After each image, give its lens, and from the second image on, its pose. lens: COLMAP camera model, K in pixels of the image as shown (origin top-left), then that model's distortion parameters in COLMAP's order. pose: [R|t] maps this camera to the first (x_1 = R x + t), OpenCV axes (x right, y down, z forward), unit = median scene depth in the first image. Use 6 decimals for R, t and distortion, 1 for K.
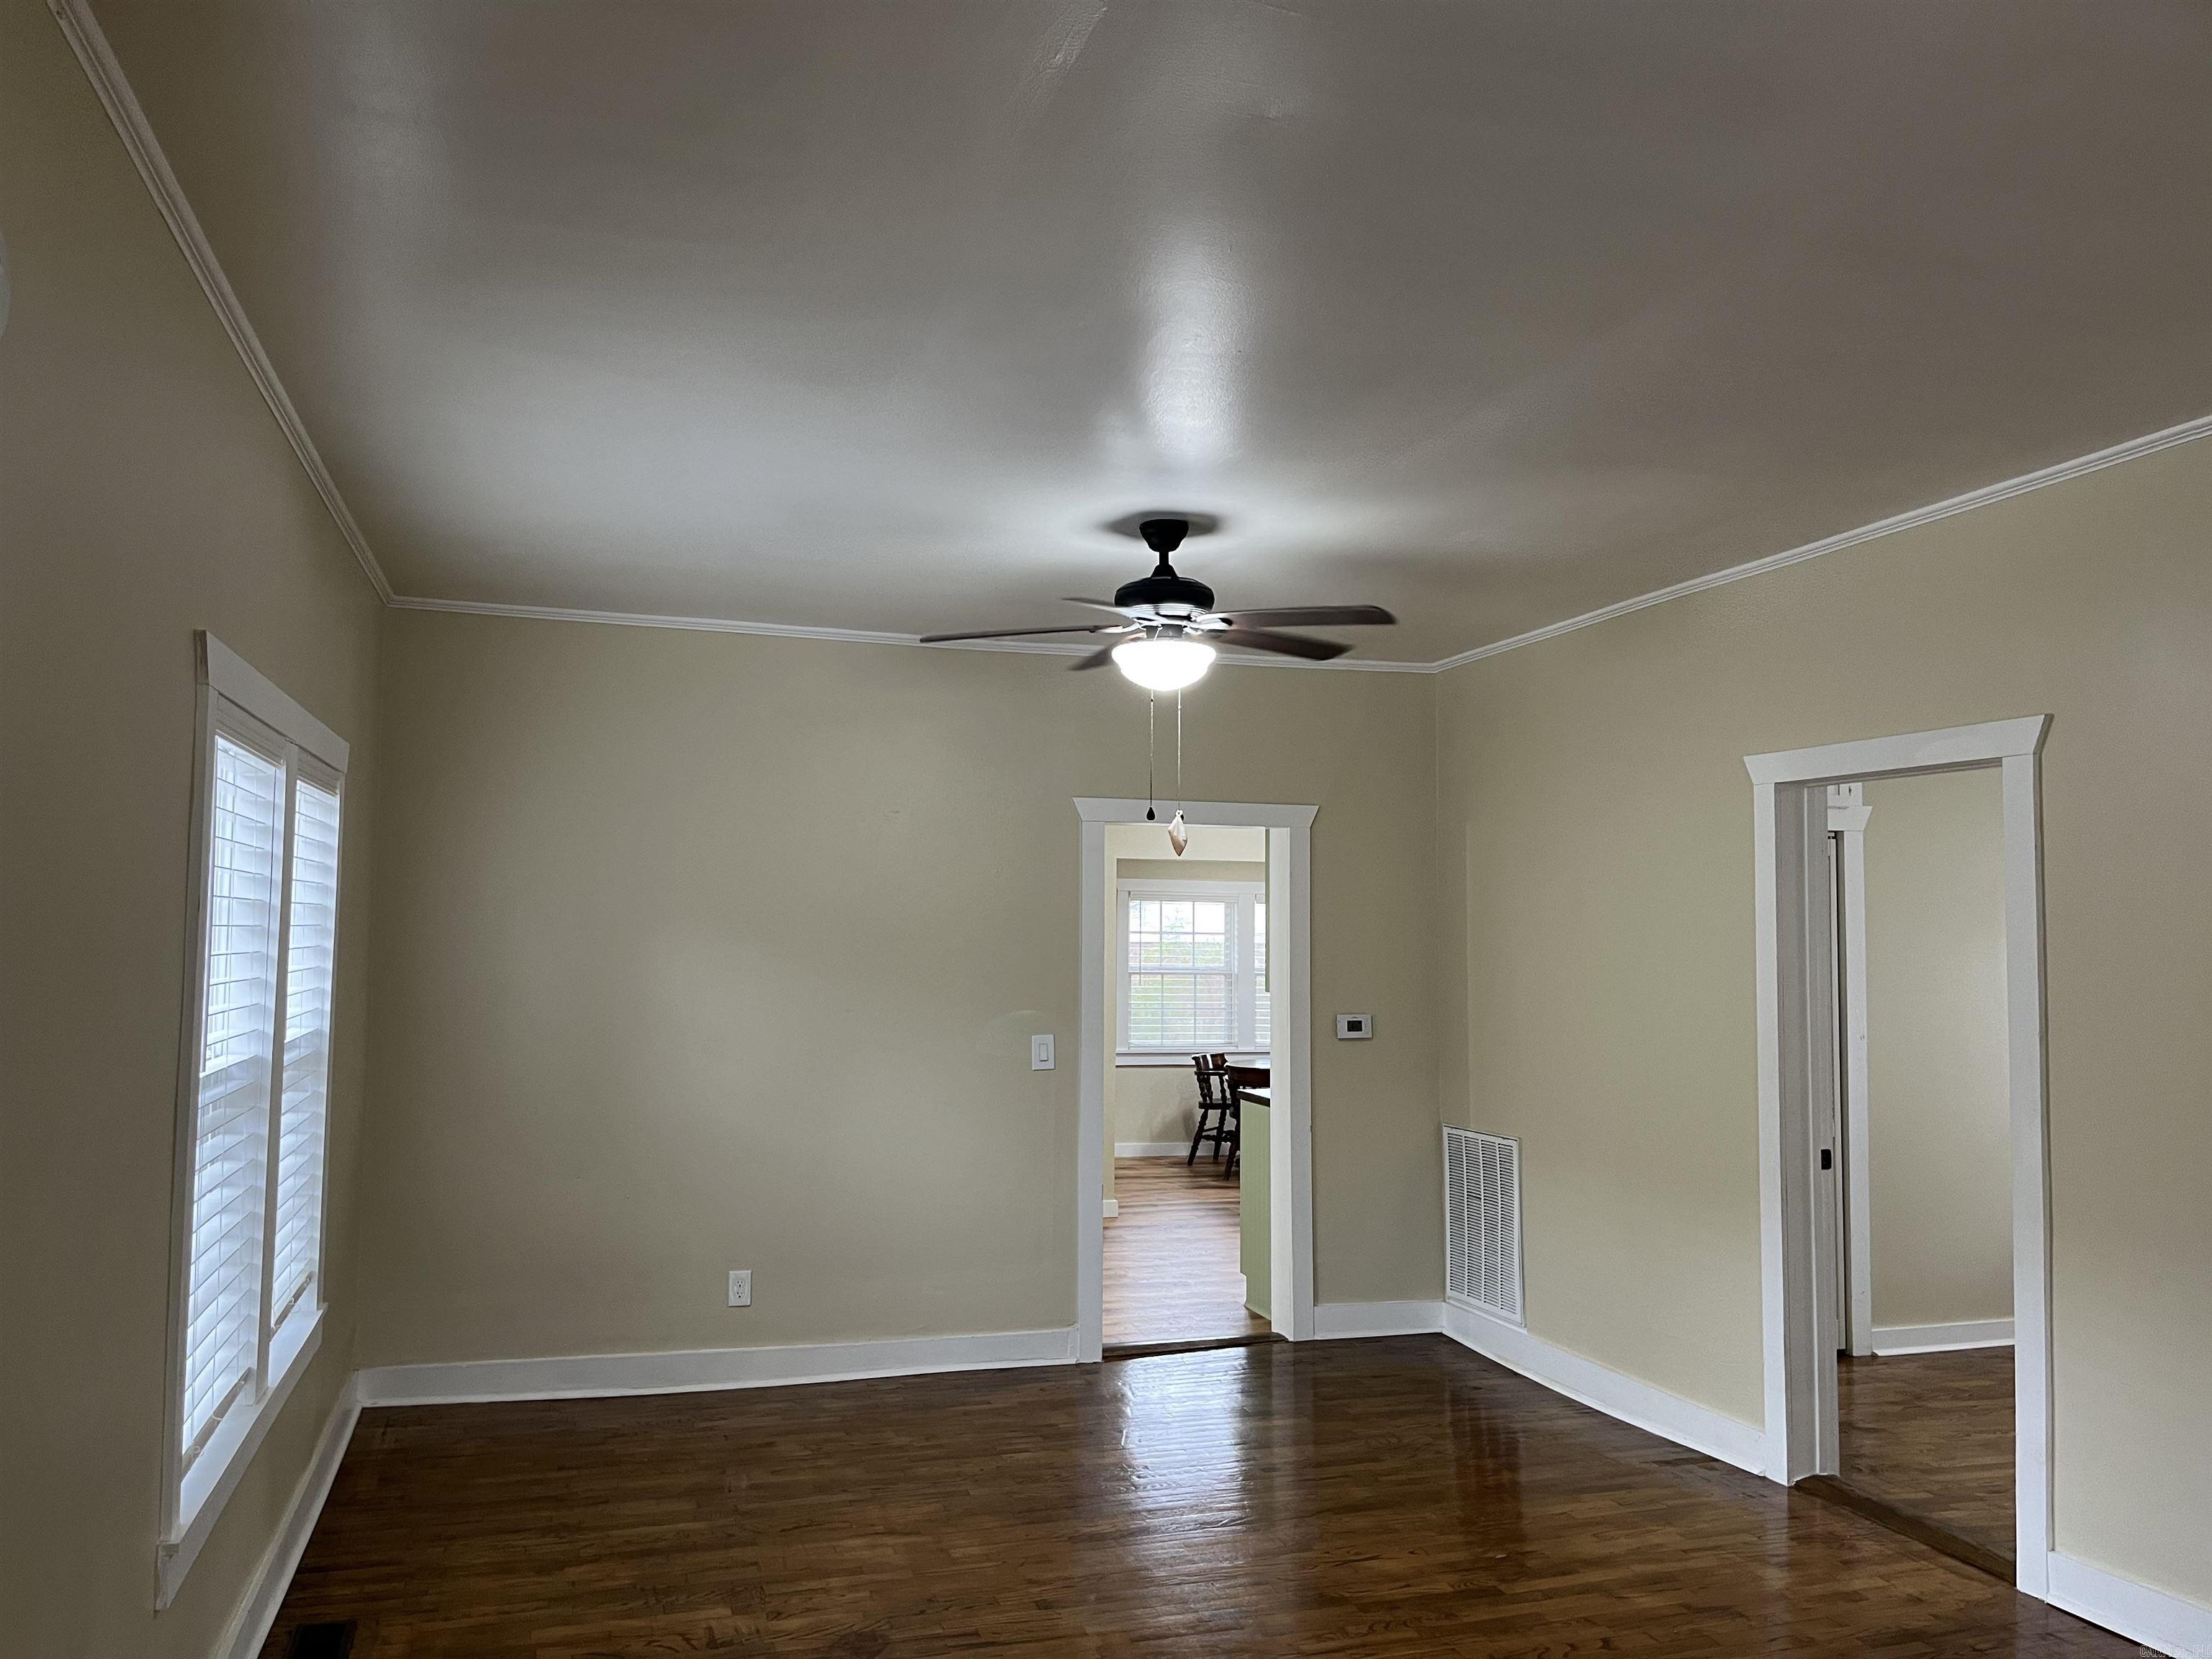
lens RADIAL K [[1706.3, 0, 1102.6], [0, 1706.3, 822.3], [0, 0, 1]] dist [0.033044, -0.021969]
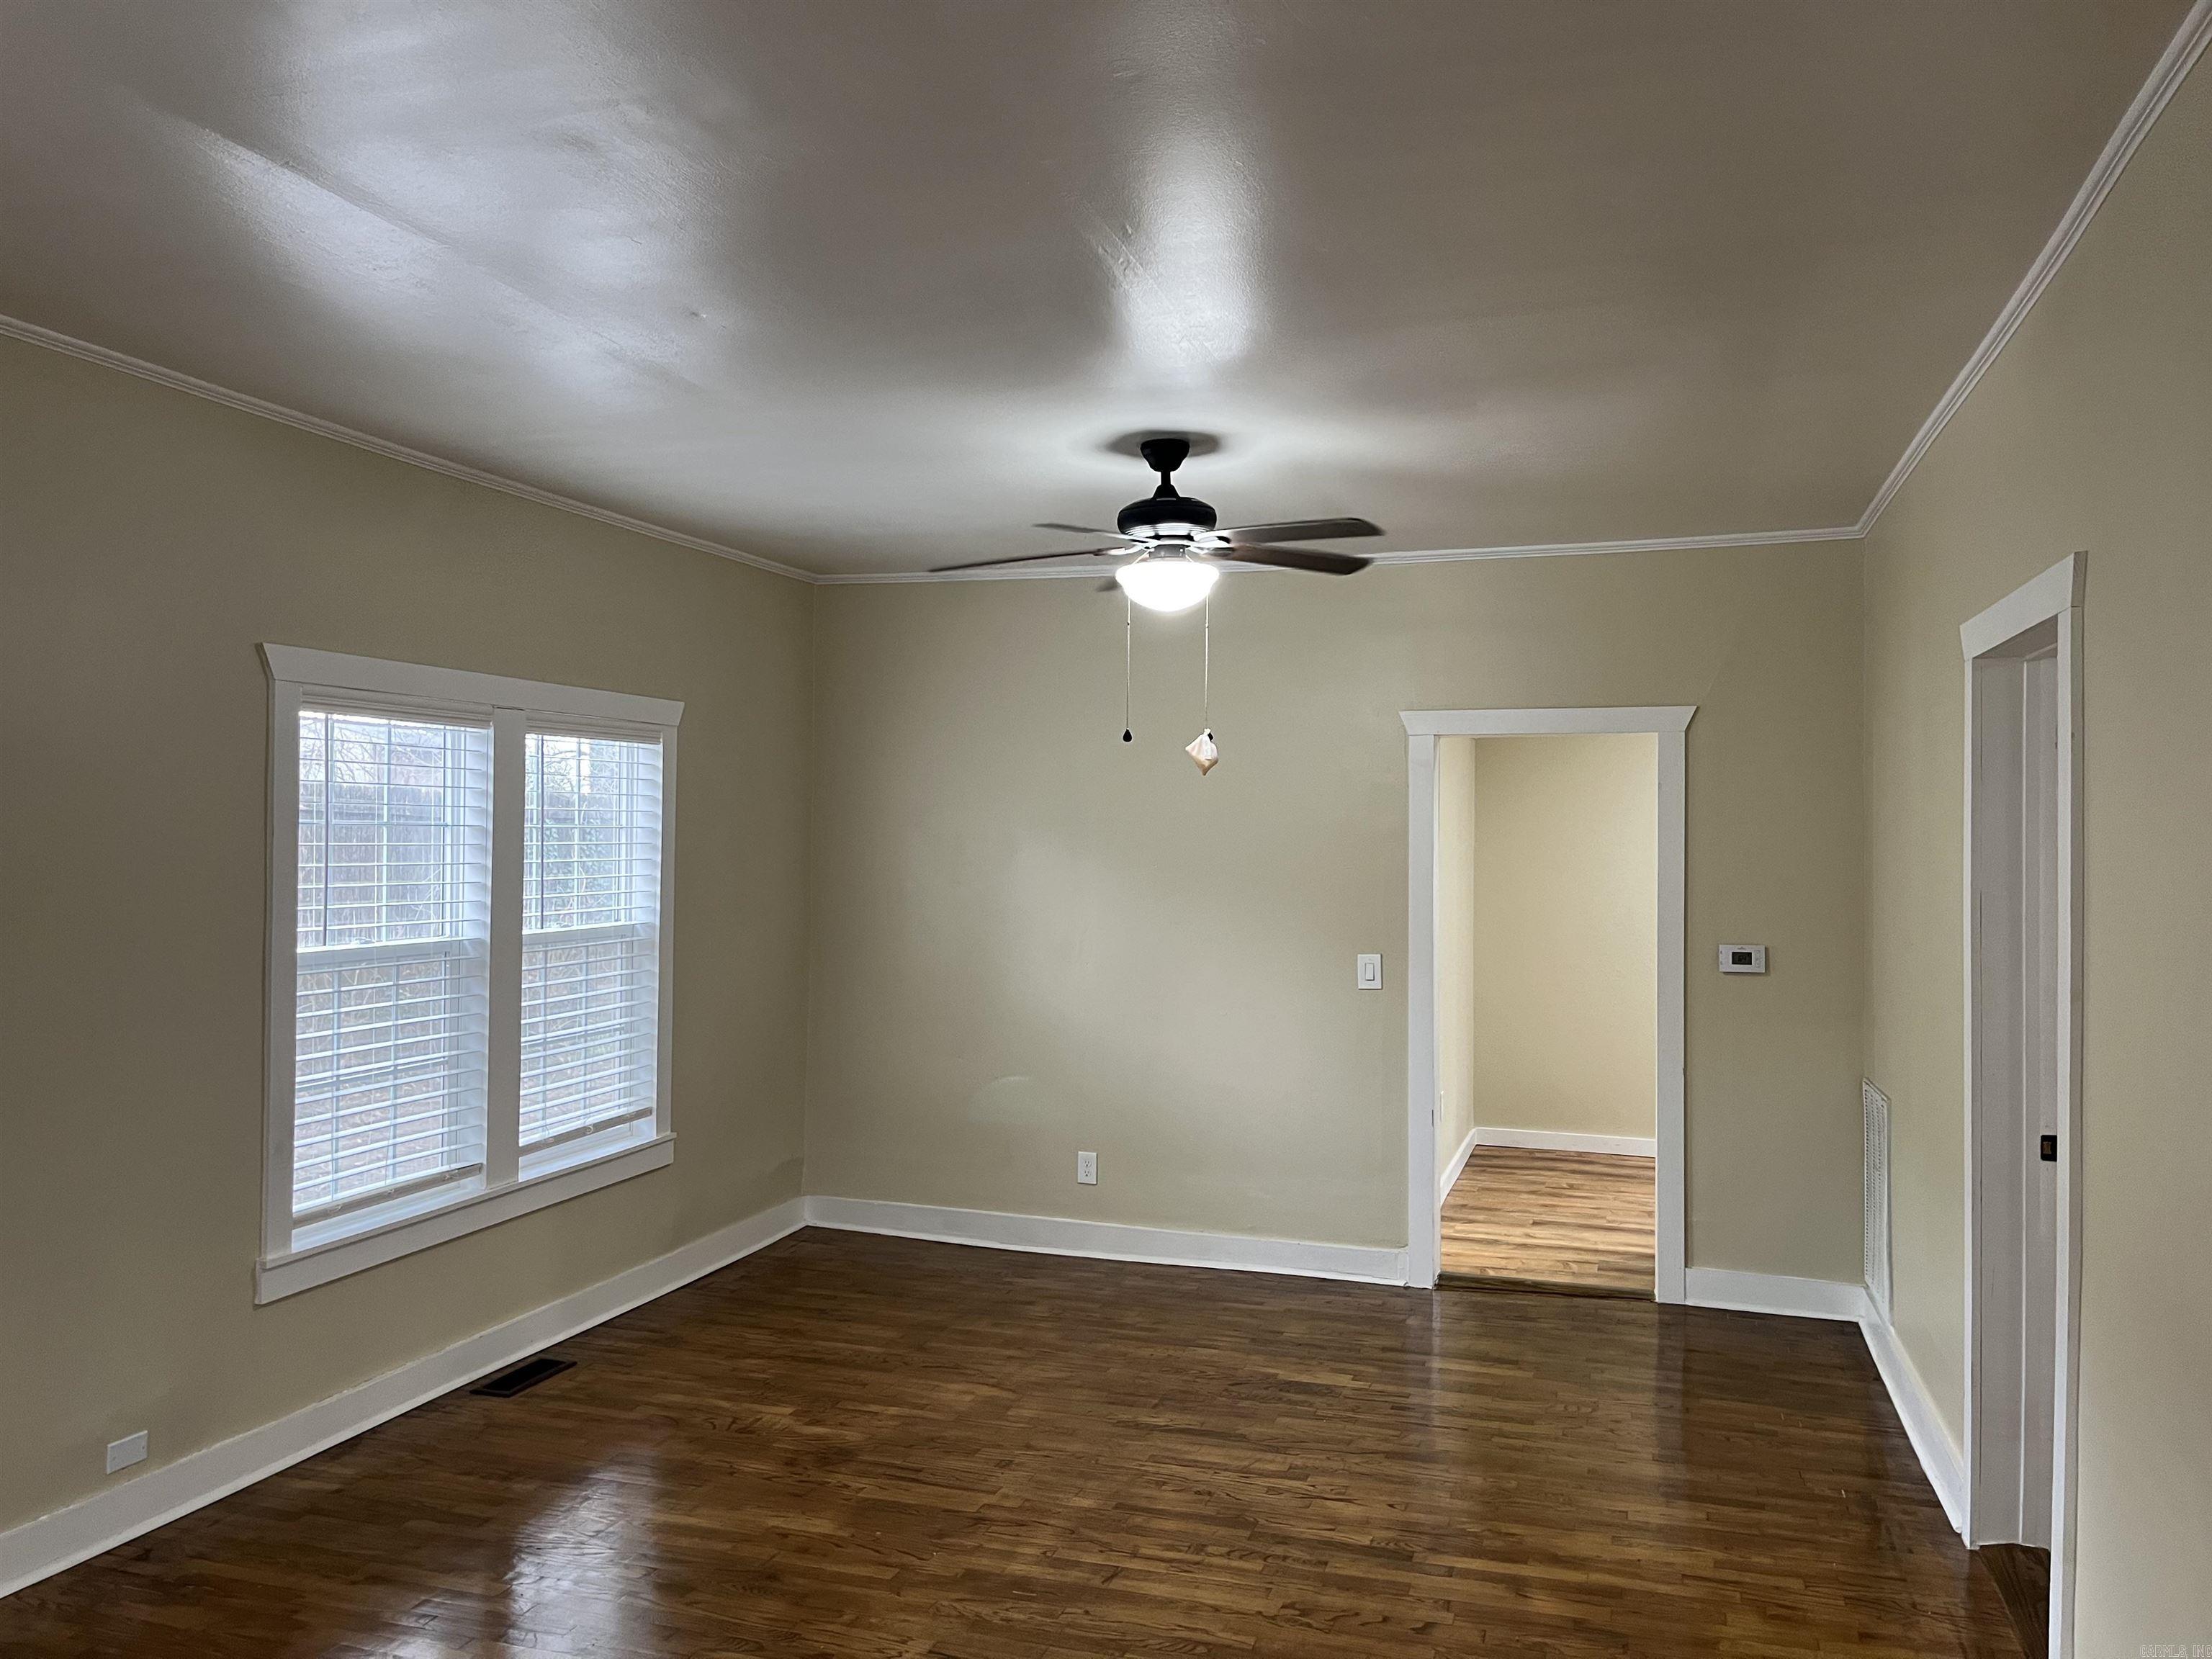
lens RADIAL K [[1706.3, 0, 1090.8], [0, 1706.3, 823.1], [0, 0, 1]] dist [0.033044, -0.021969]
pose [[0.810120, -0.007166, -0.586220, 0.585262], [0.036325, 0.998618, 0.037992, 0.007459], [0.585138, -0.052072, 0.809260, 0.151567]]
